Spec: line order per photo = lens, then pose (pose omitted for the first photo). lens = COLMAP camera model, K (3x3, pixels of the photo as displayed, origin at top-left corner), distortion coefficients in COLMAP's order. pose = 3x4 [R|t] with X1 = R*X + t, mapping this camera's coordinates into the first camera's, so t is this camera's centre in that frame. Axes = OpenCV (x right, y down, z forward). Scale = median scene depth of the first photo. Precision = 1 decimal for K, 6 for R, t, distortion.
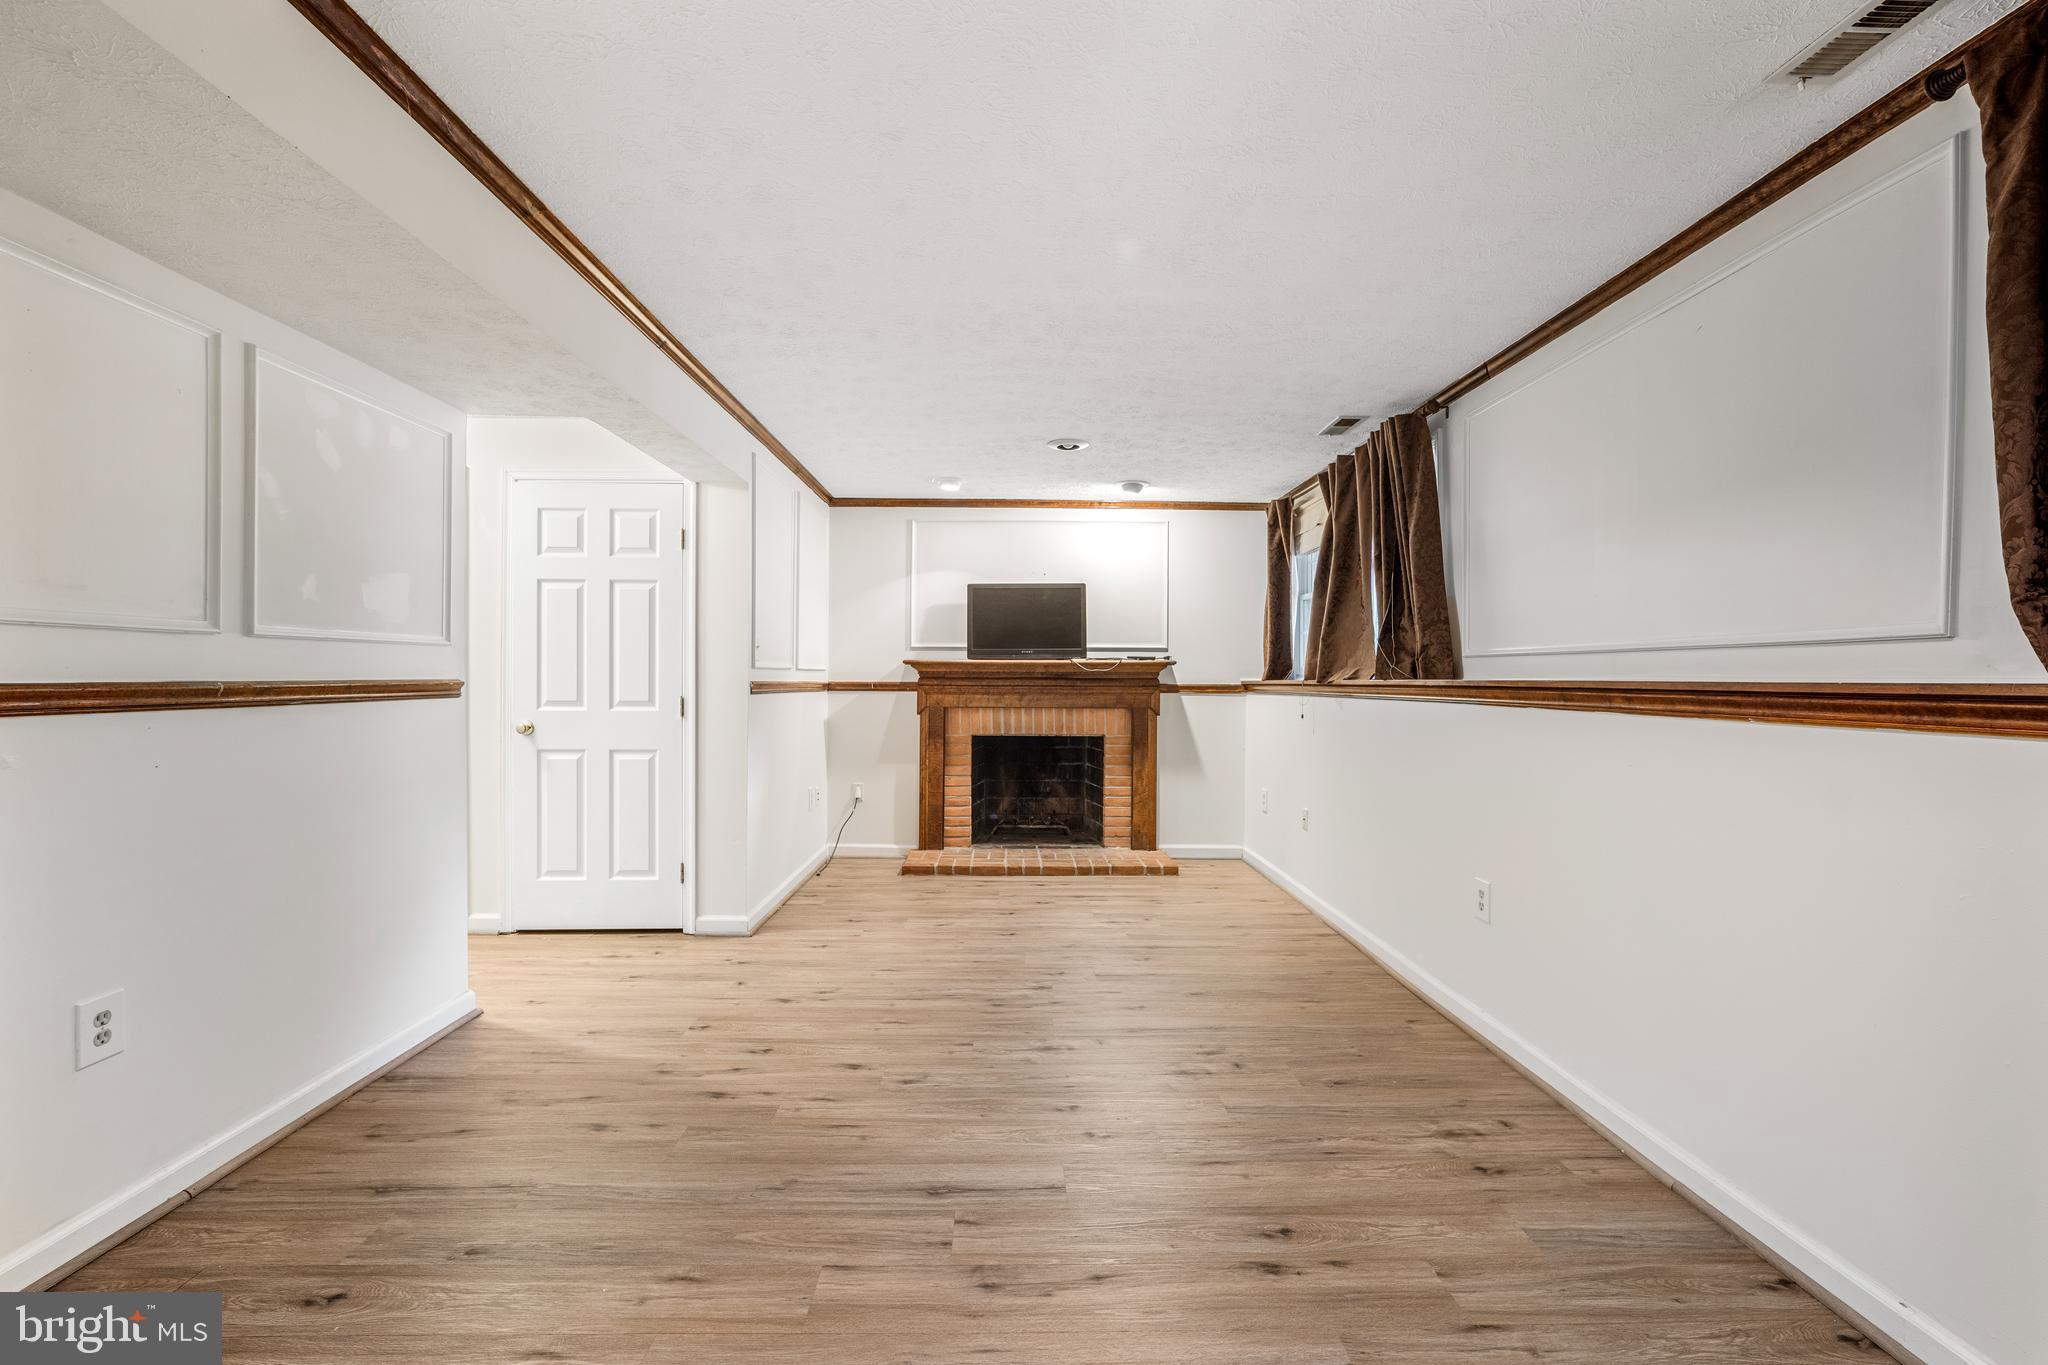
lens RADIAL K [[871.9, 0, 1030.2], [0, 871.9, 669.2], [0, 0, 1]] dist [-0.038358, 0.014544]
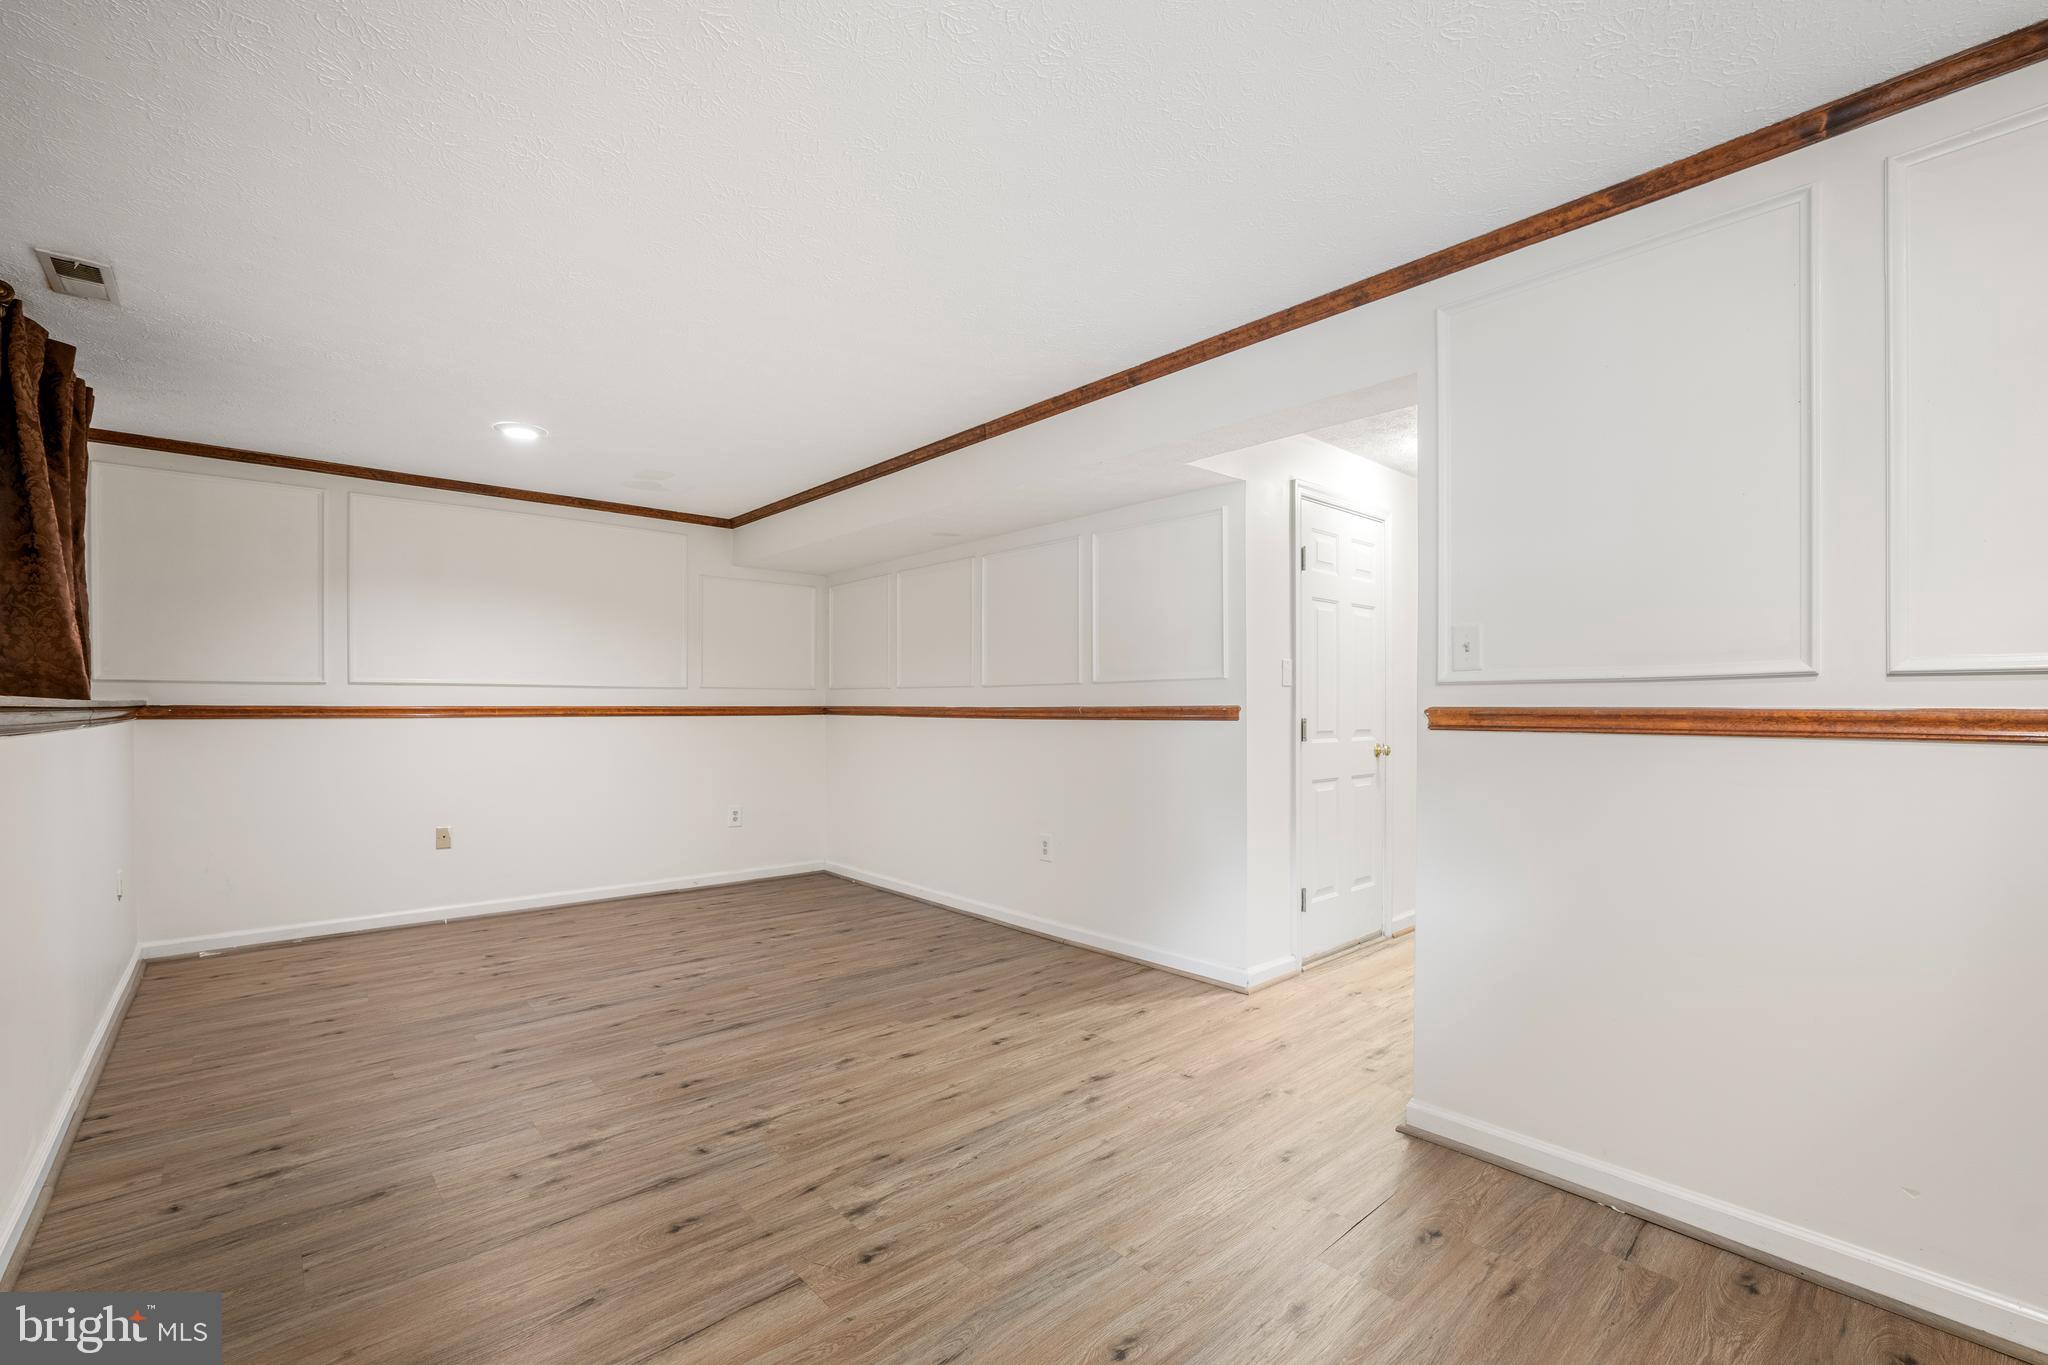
lens RADIAL K [[875.7, 0, 1018.3], [0, 875.7, 688.2], [0, 0, 1]] dist [-0.035037, 0.012840]
pose [[-0.763730, -0.017977, -0.645285, 0.426973], [0.001540, 0.999559, -0.029669, 0.026958], [0.645534, -0.023653, -0.763365, 2.023133]]
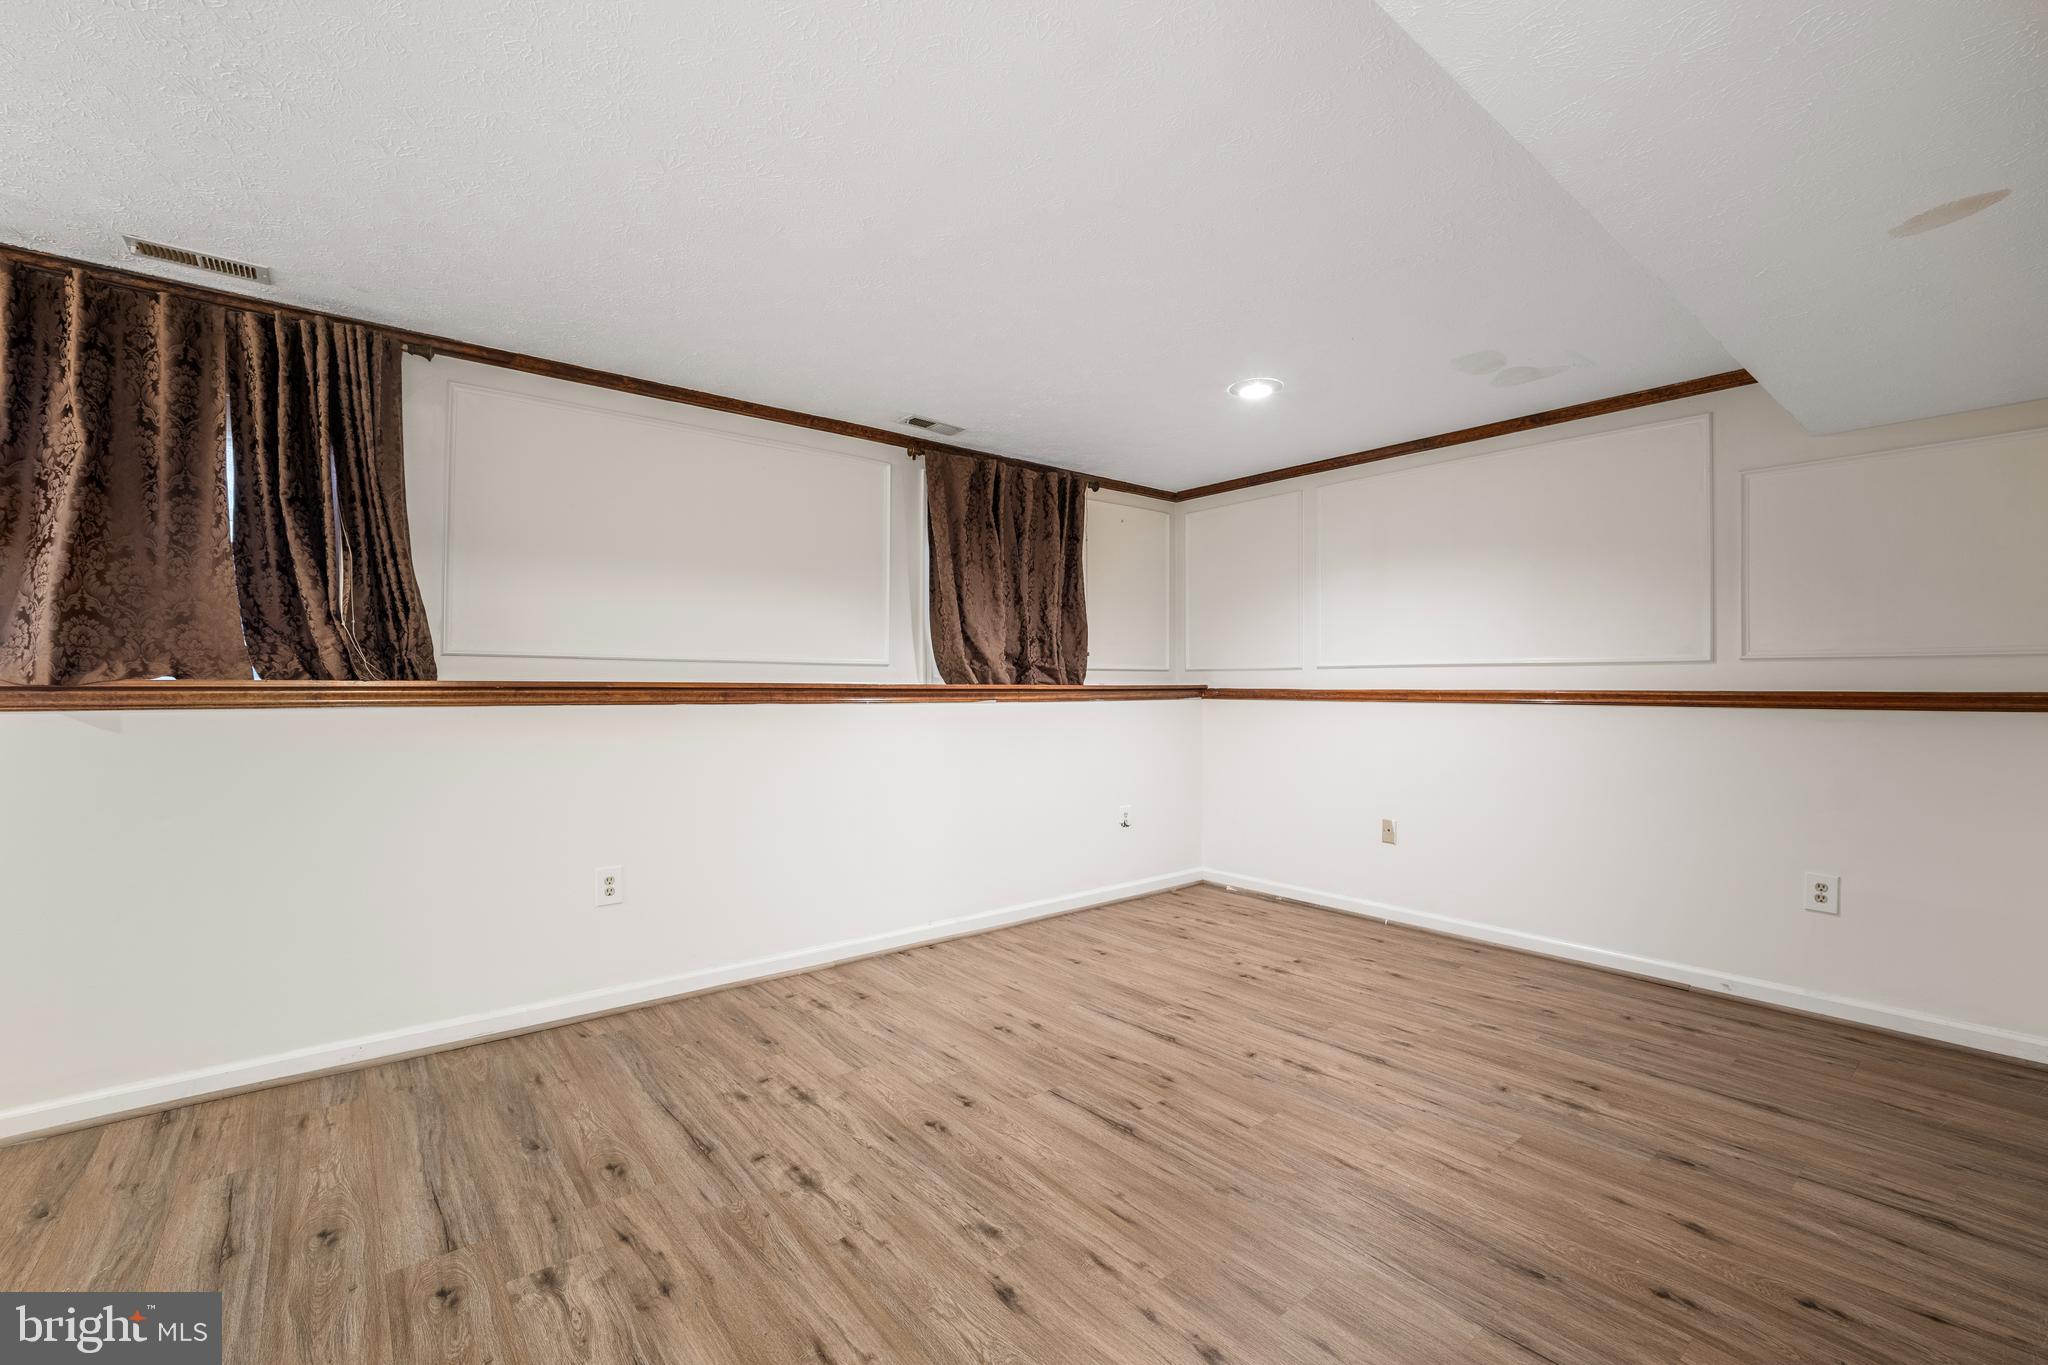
lens RADIAL K [[871.9, 0, 1030.2], [0, 871.9, 669.2], [0, 0, 1]] dist [-0.038358, 0.014544]
pose [[-0.618903, 0.007861, 0.785428, -0.741324], [-0.013731, 0.999689, -0.020826, 0.014005], [-0.785347, -0.023674, -0.618602, 1.440555]]
